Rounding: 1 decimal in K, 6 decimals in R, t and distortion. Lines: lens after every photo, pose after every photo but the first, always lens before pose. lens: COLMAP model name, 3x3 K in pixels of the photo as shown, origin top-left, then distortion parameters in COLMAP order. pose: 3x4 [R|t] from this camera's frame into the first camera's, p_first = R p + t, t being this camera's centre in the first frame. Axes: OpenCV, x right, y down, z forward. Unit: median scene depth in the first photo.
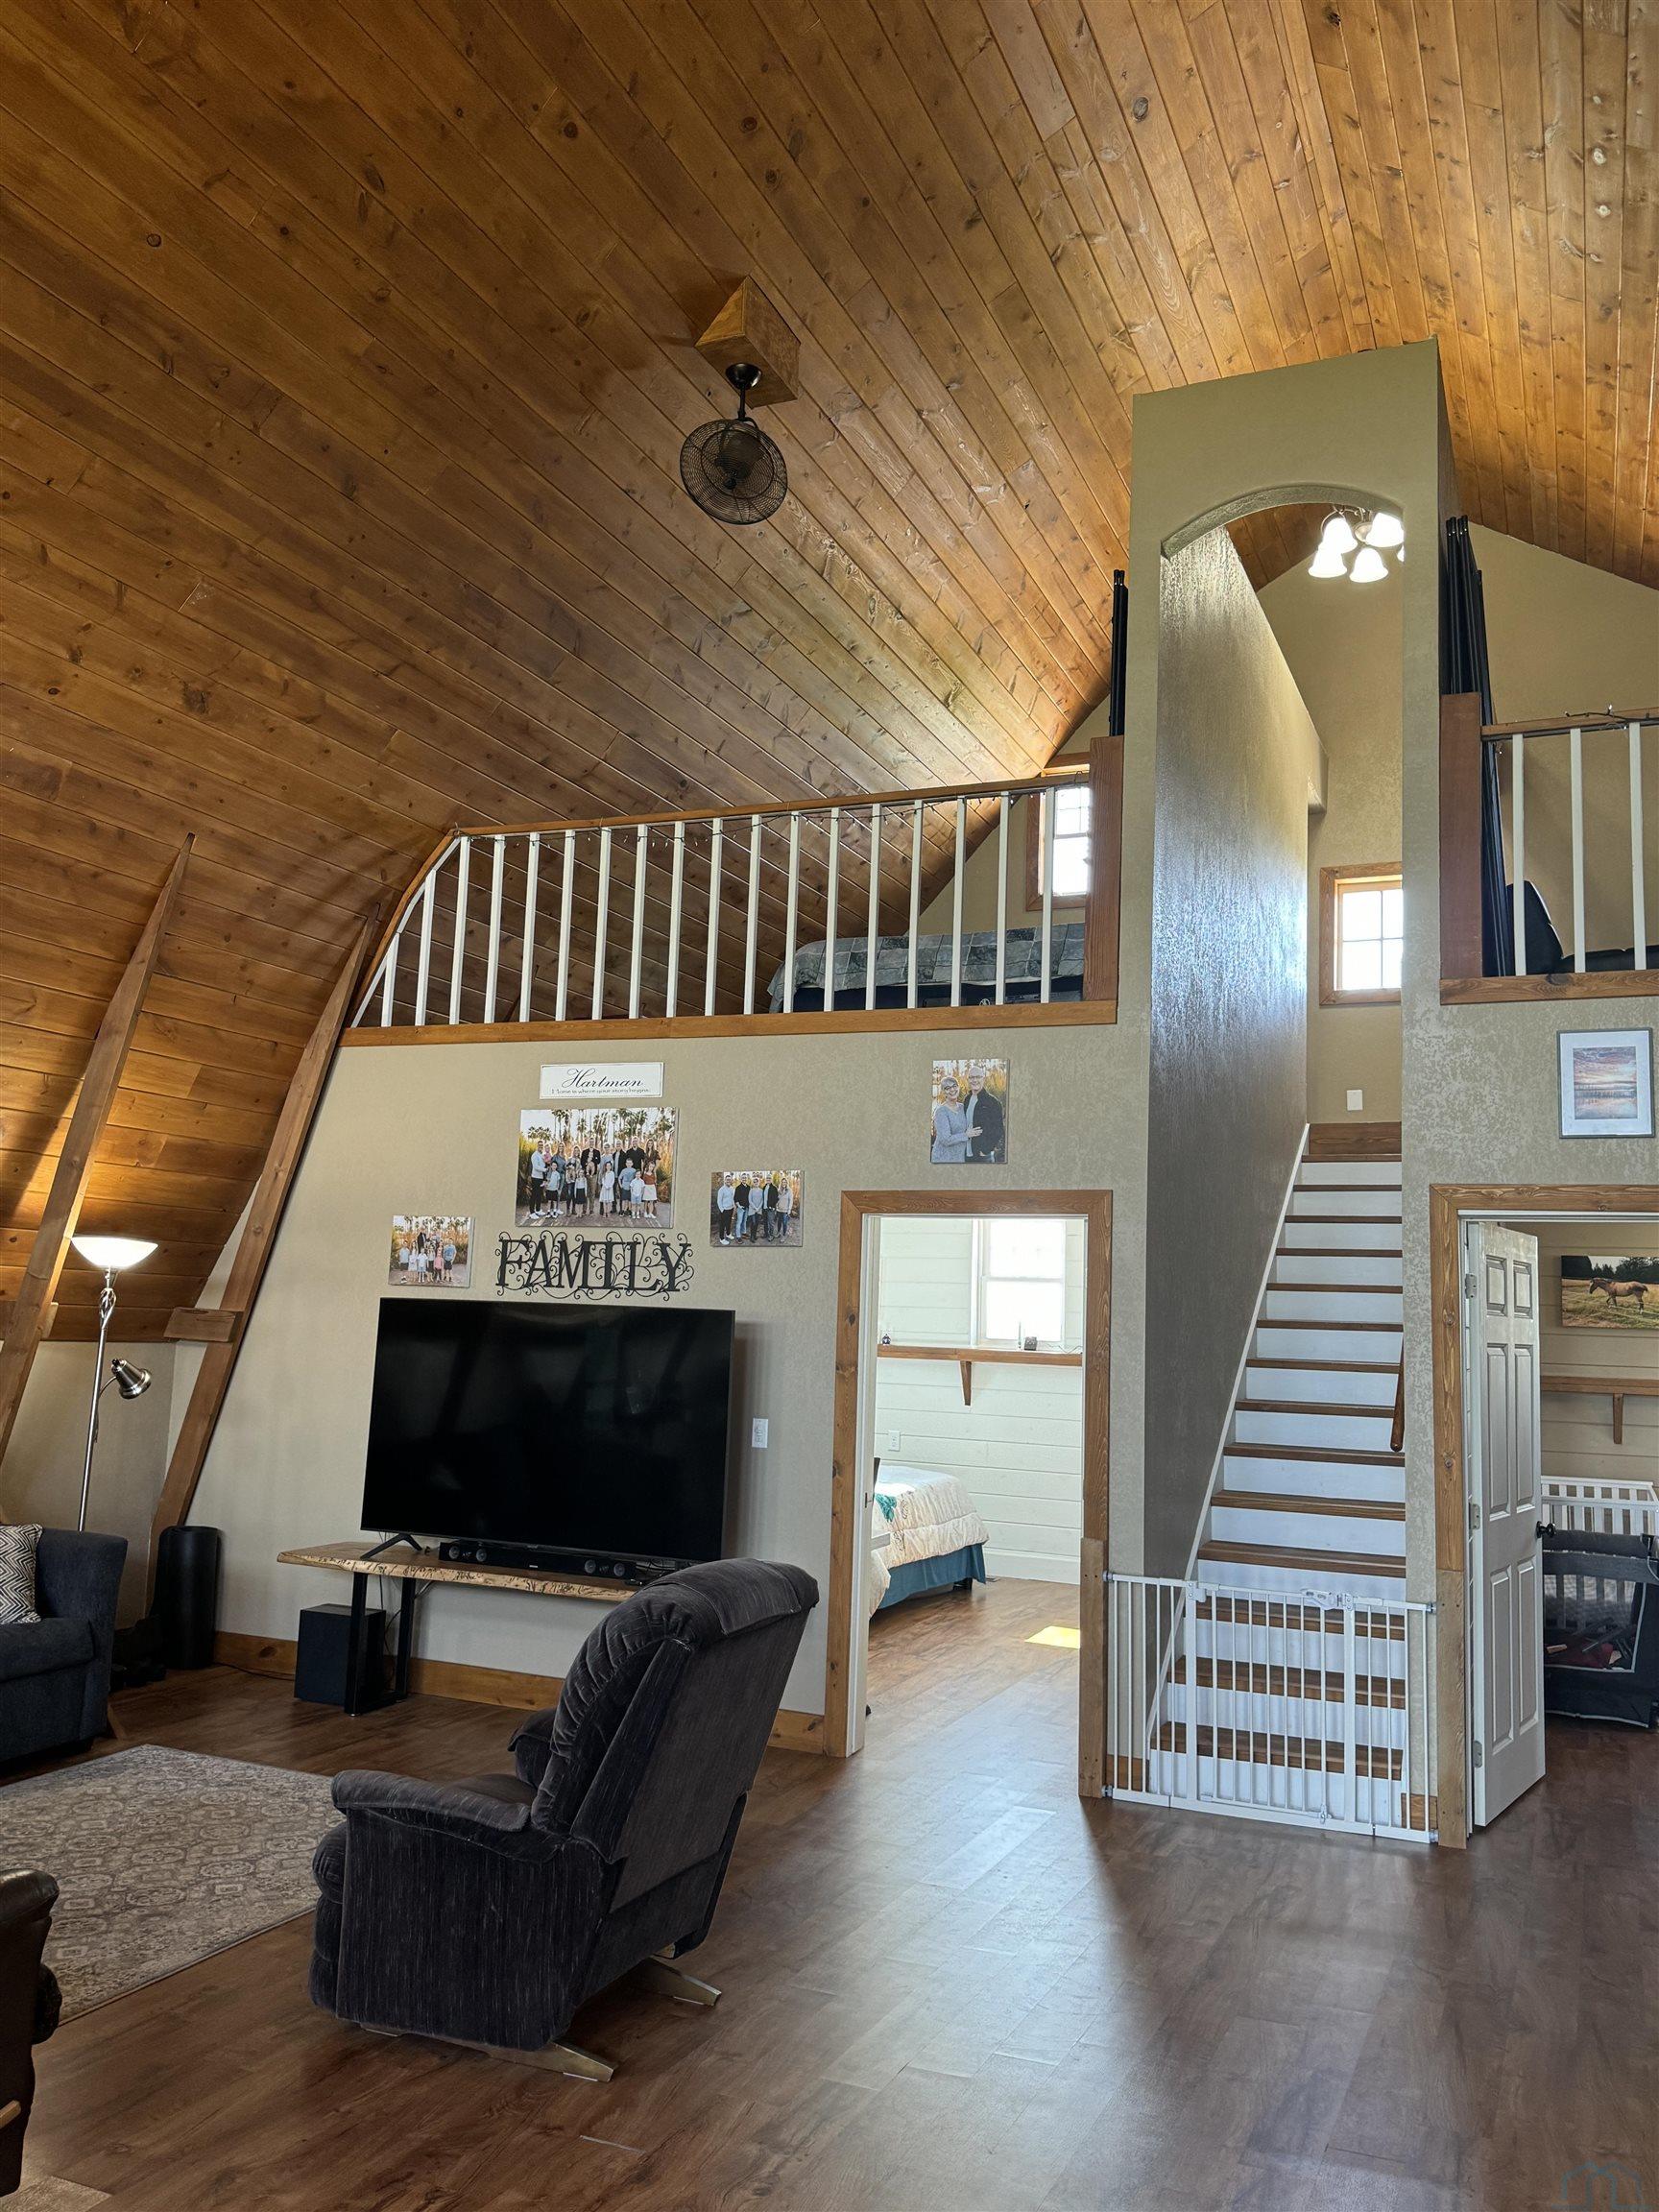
lens RADIAL K [[1710.4, 0, 837.1], [0, 1710.4, 1109.5], [0, 0, 1]] dist [0.140845, -0.259797]
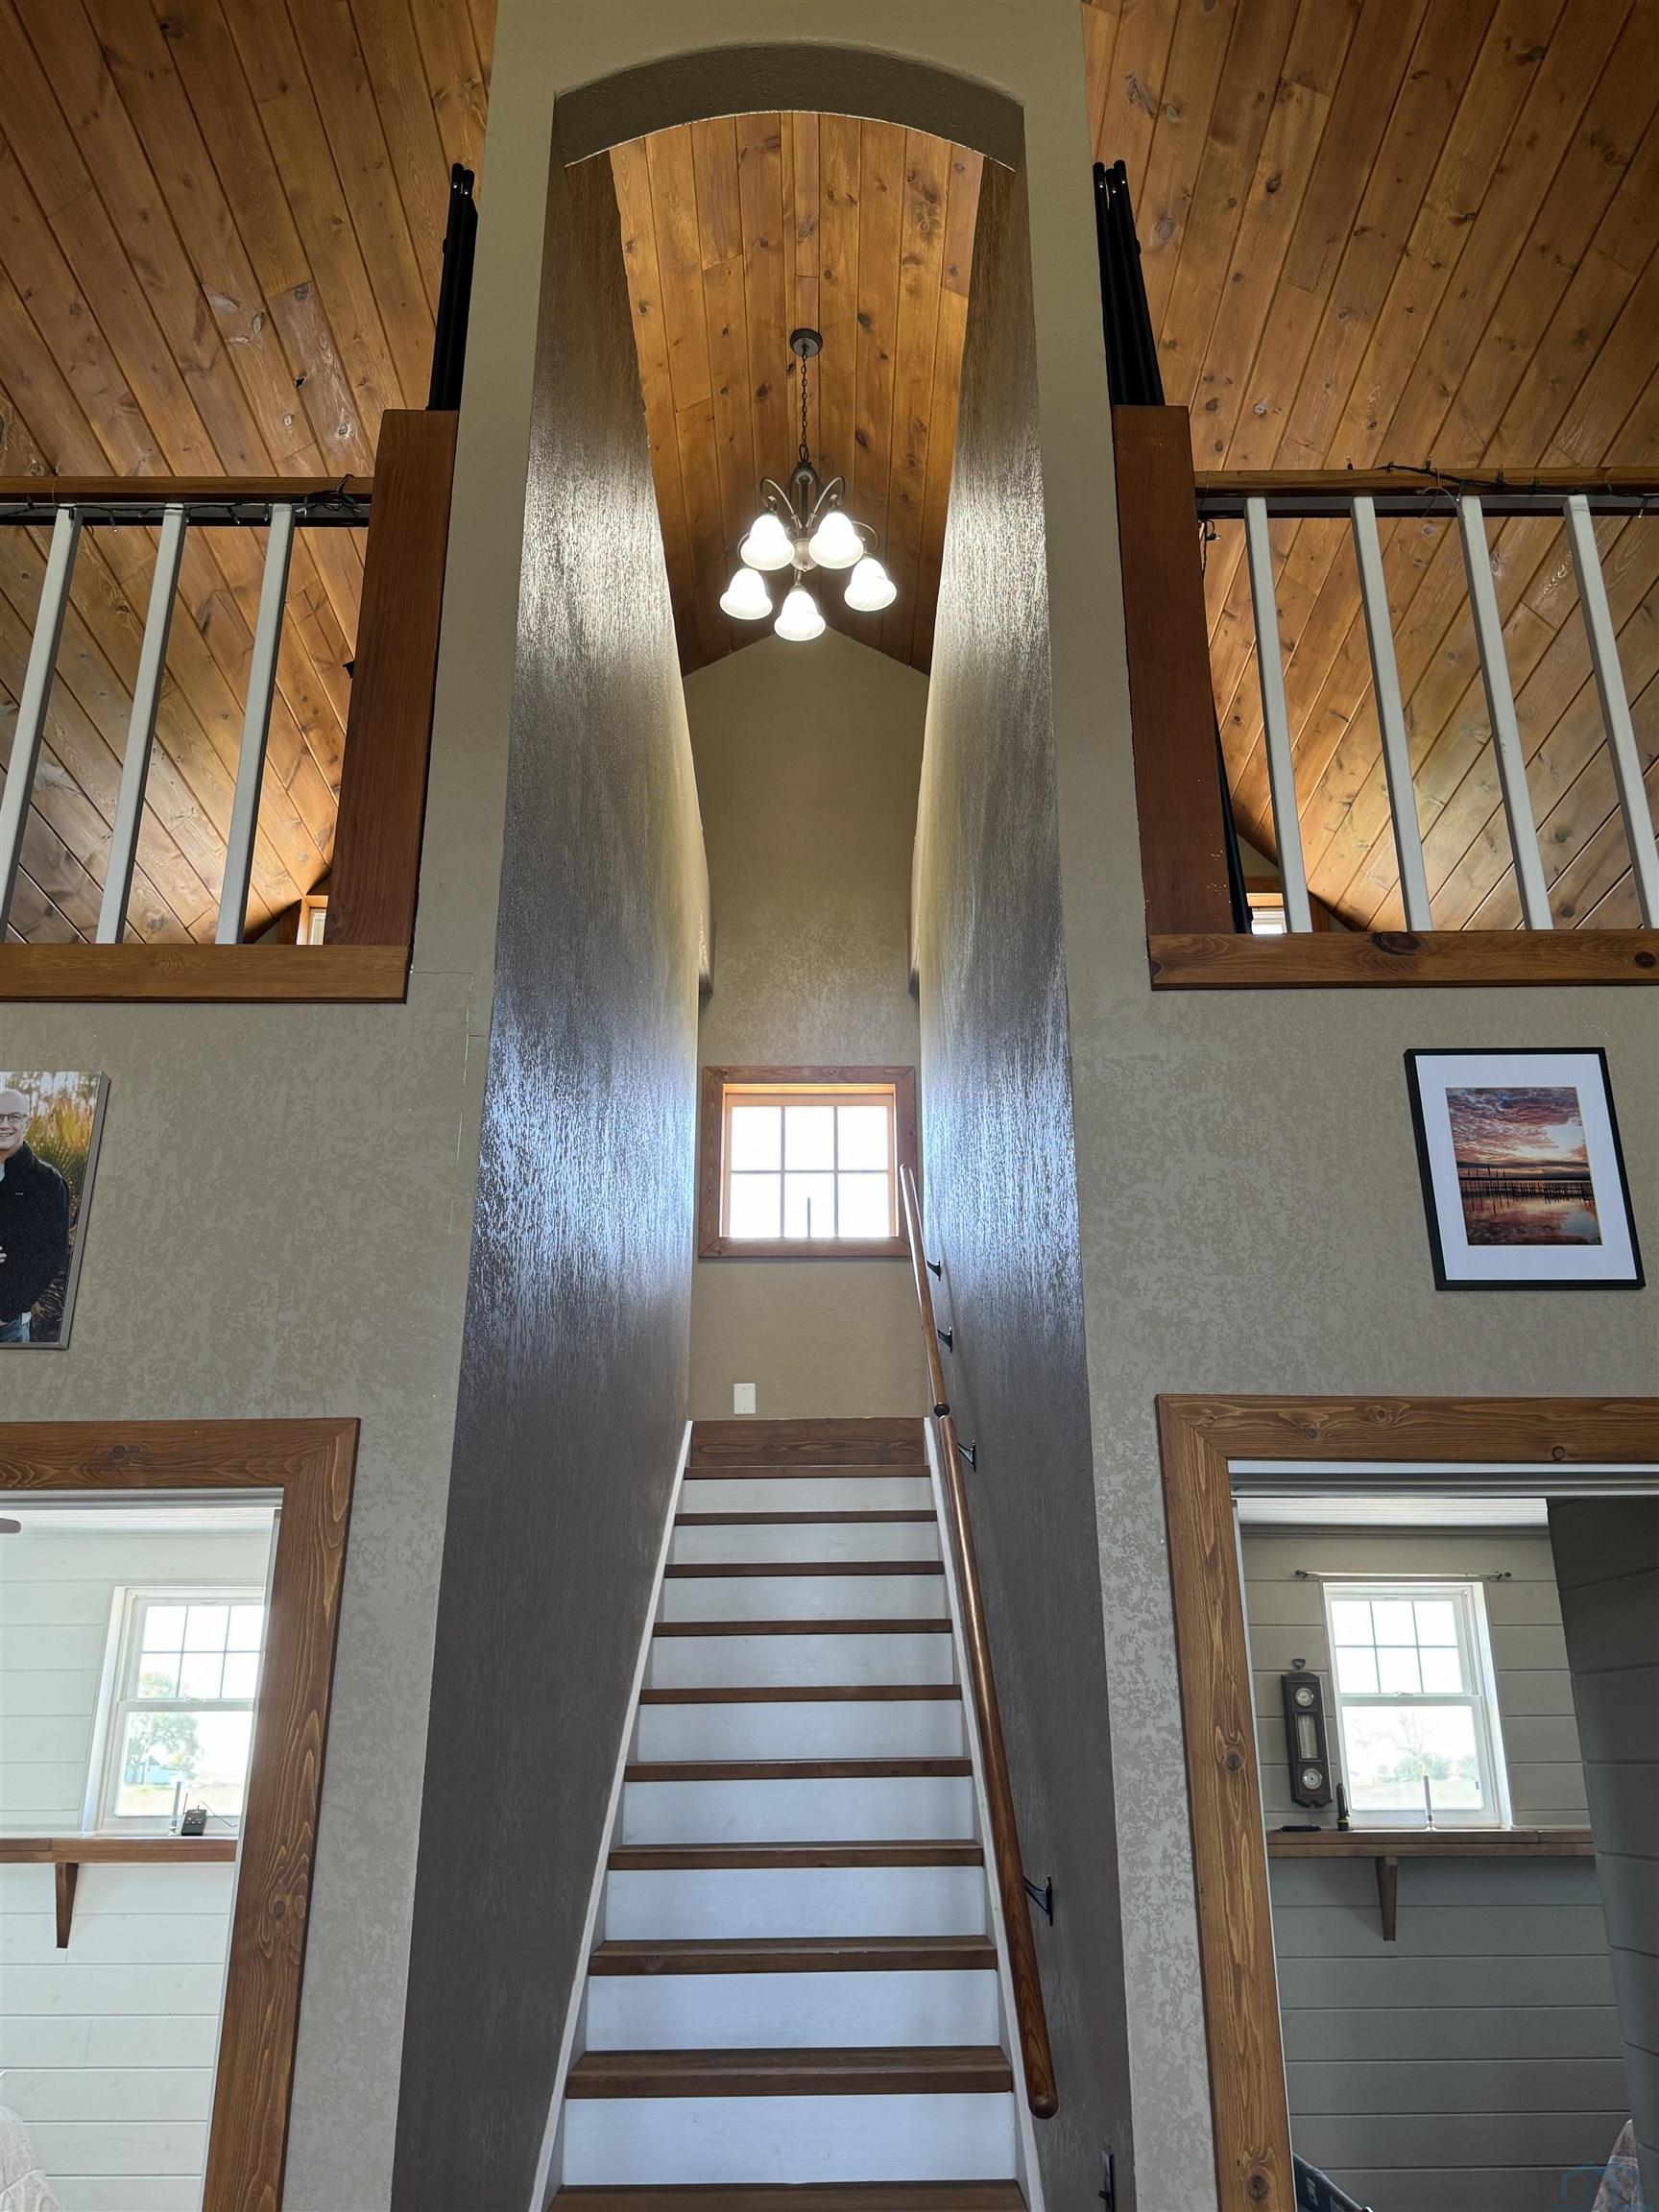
lens RADIAL K [[1710.4, 0, 837.1], [0, 1710.4, 1109.5], [0, 0, 1]] dist [0.140845, -0.259797]
pose [[0.915315, 0.106799, 0.388319, 0.102032], [-0.013425, 0.971754, -0.235615, 0.068392], [-0.402514, 0.210449, 0.890895, 0.608076]]
